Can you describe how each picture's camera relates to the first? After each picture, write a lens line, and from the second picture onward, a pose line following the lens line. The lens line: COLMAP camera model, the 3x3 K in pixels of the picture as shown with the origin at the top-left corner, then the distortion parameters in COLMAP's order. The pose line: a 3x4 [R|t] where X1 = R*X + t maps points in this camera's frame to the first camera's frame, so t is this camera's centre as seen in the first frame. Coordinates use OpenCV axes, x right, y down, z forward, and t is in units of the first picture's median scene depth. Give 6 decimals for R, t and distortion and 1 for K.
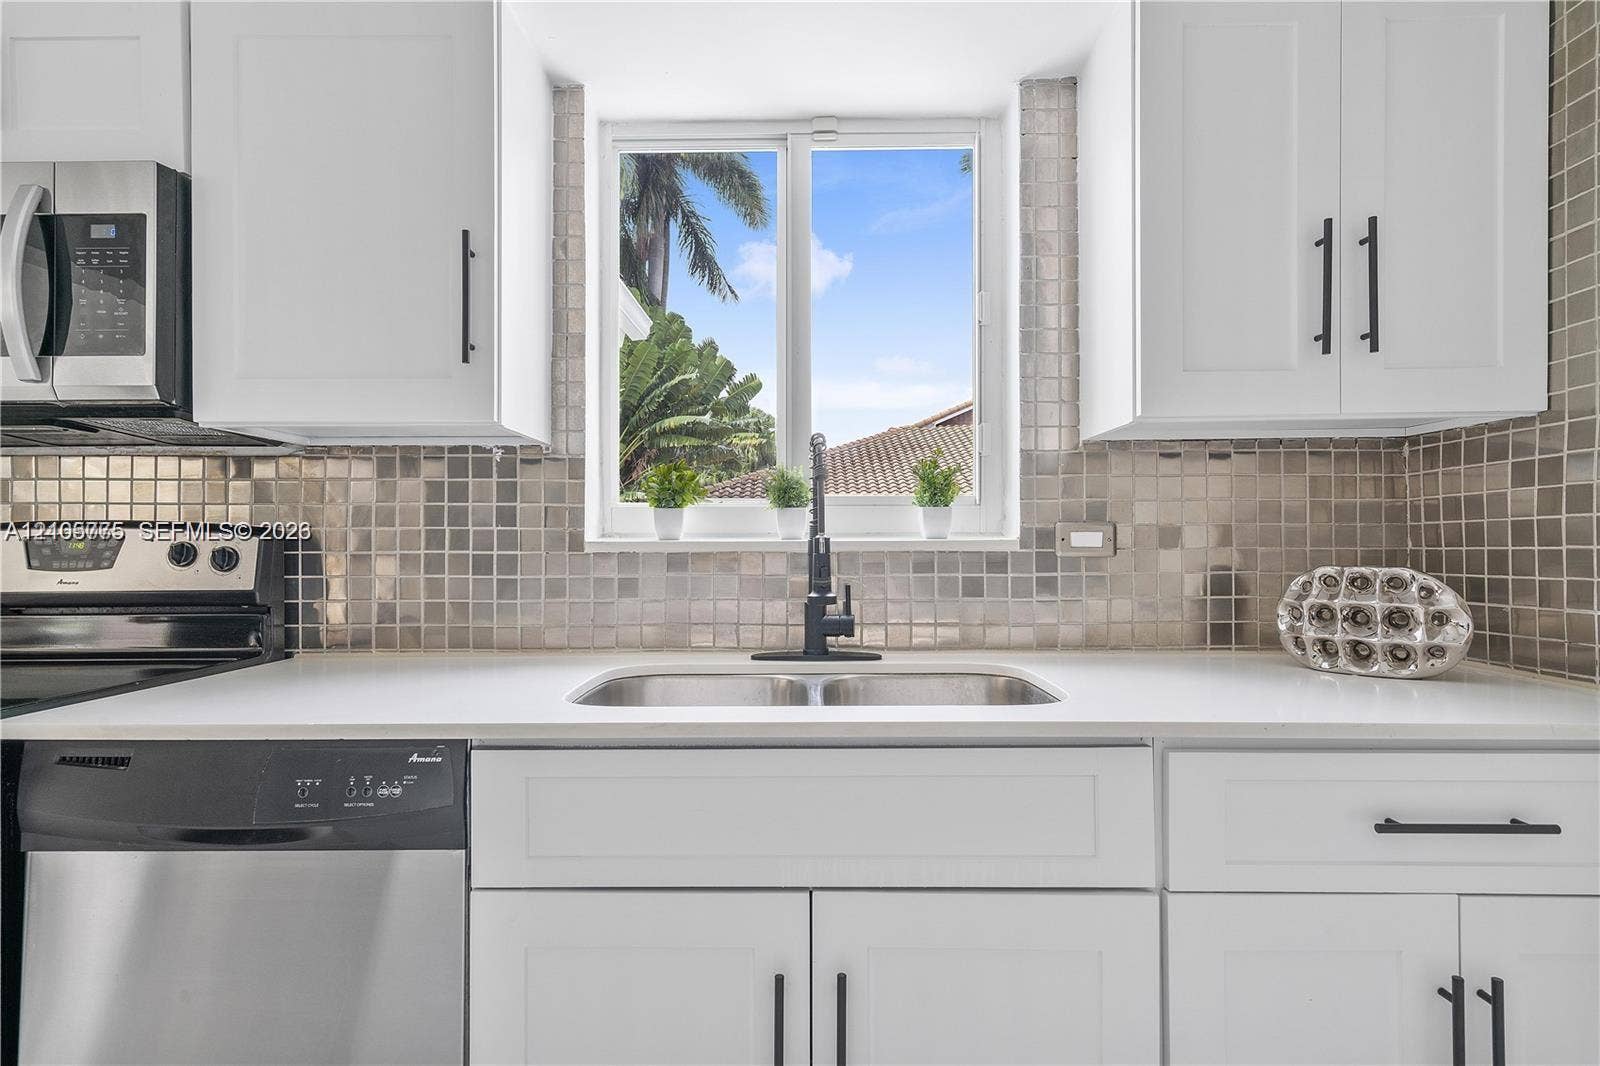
lens RADIAL K [[799.1, 0, 791.3], [0, 799.1, 528.8], [0, 0, 1]] dist [0.017631, -0.000372]
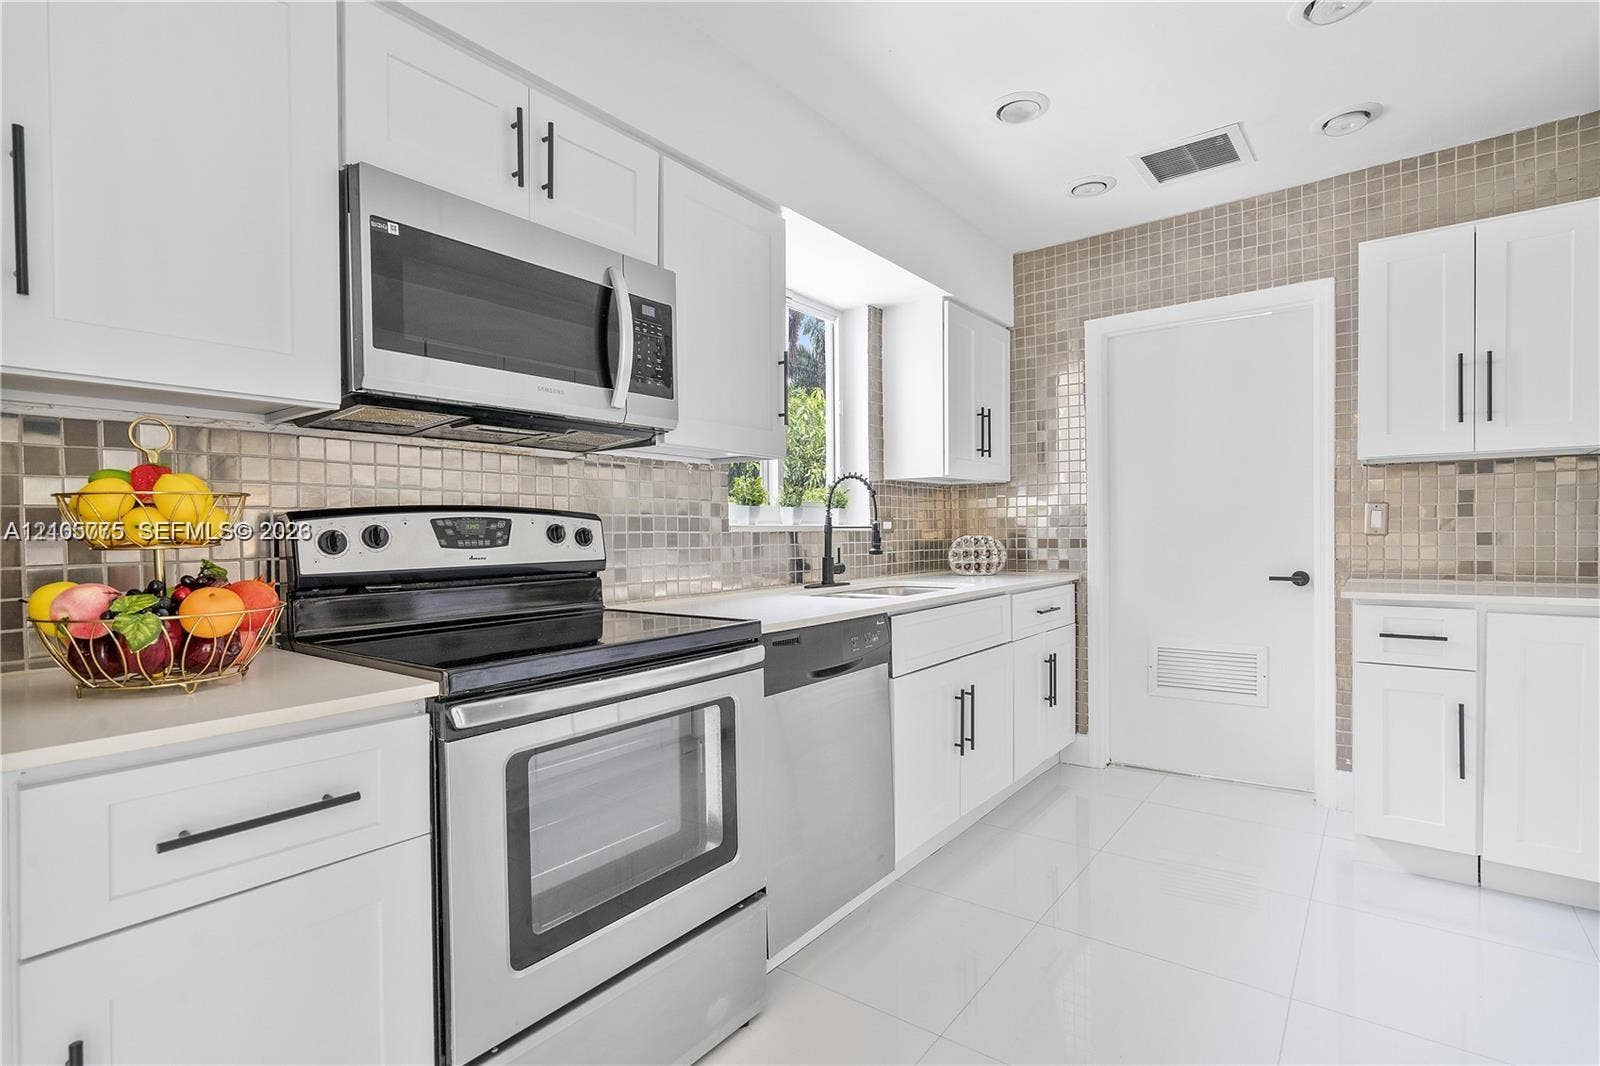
lens RADIAL K [[750.2, 0, 792.6], [0, 750.2, 535.7], [0, 0, 1]] dist [0.009249, 0.004783]
pose [[0.600017, -0.007433, 0.799953, -1.483416], [-0.010093, 0.999807, 0.016861, 0.010437], [-0.799924, -0.018191, 0.599826, -0.021603]]
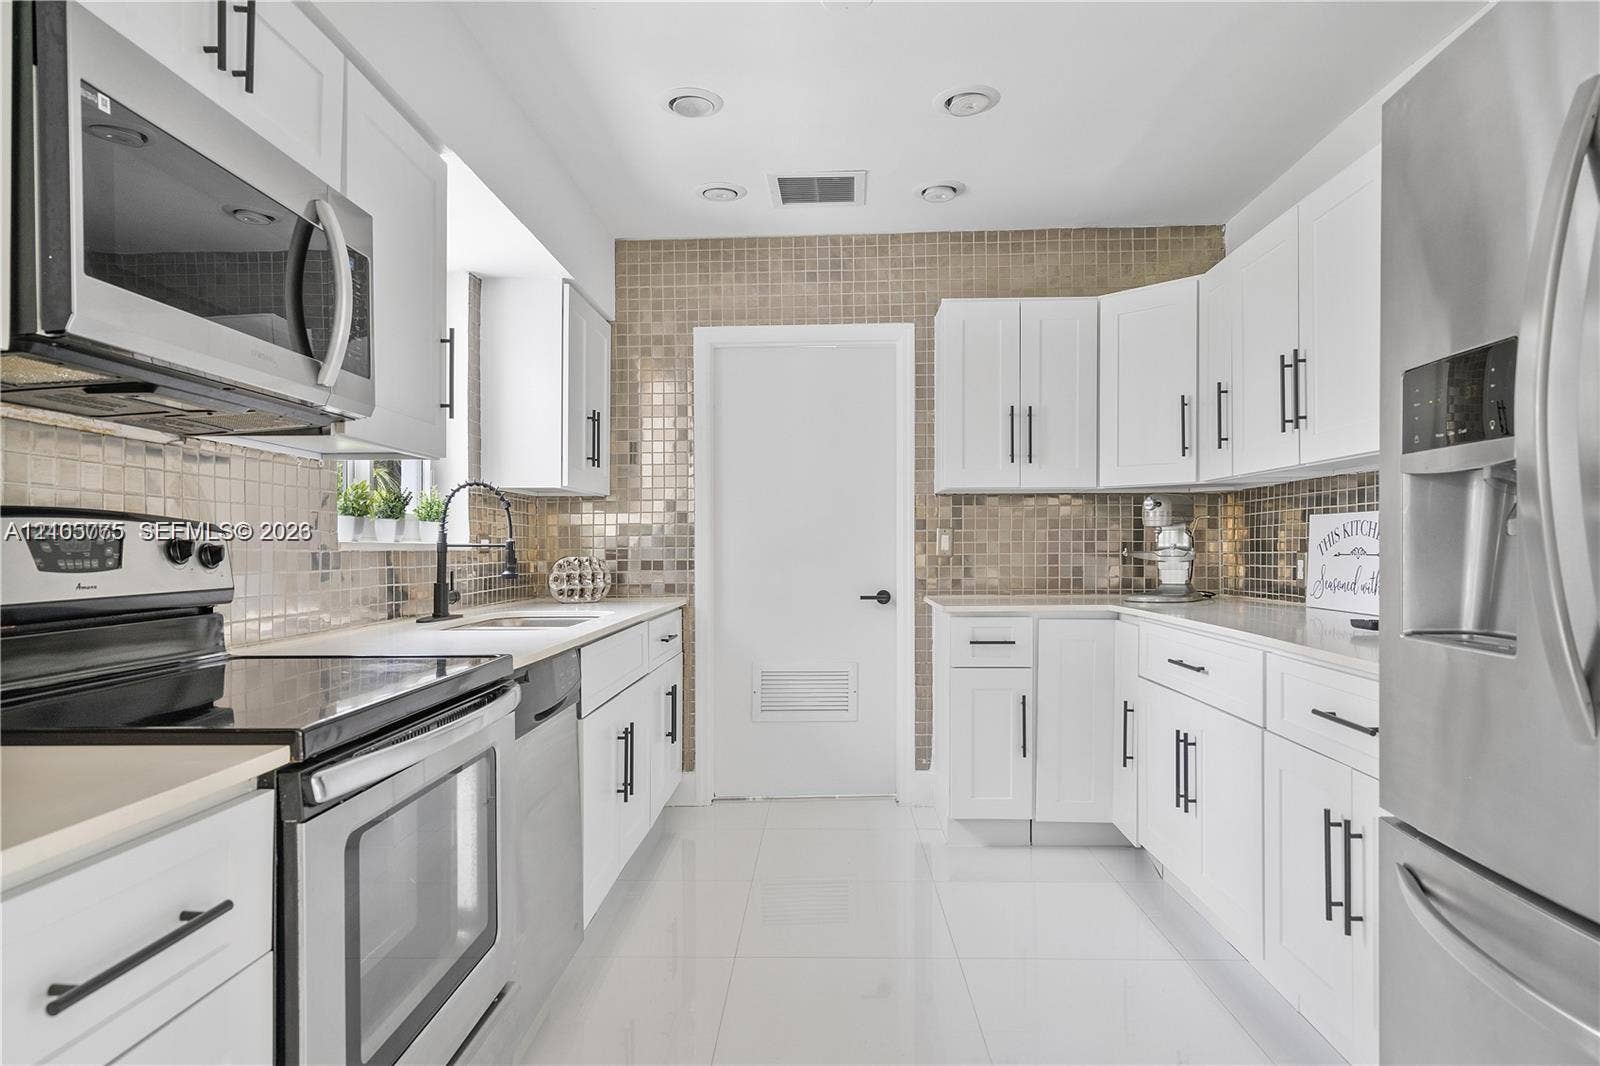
lens RADIAL K [[943.0, 0, 749.3], [0, 943.0, 546.0], [0, 0, 1]] dist [0.027698, 0.000462]
pose [[0.064541, 0.006292, 0.997895, -1.769084], [-0.018085, 0.999823, -0.005134, 0.019447], [-0.997751, -0.017716, 0.064643, 0.295201]]
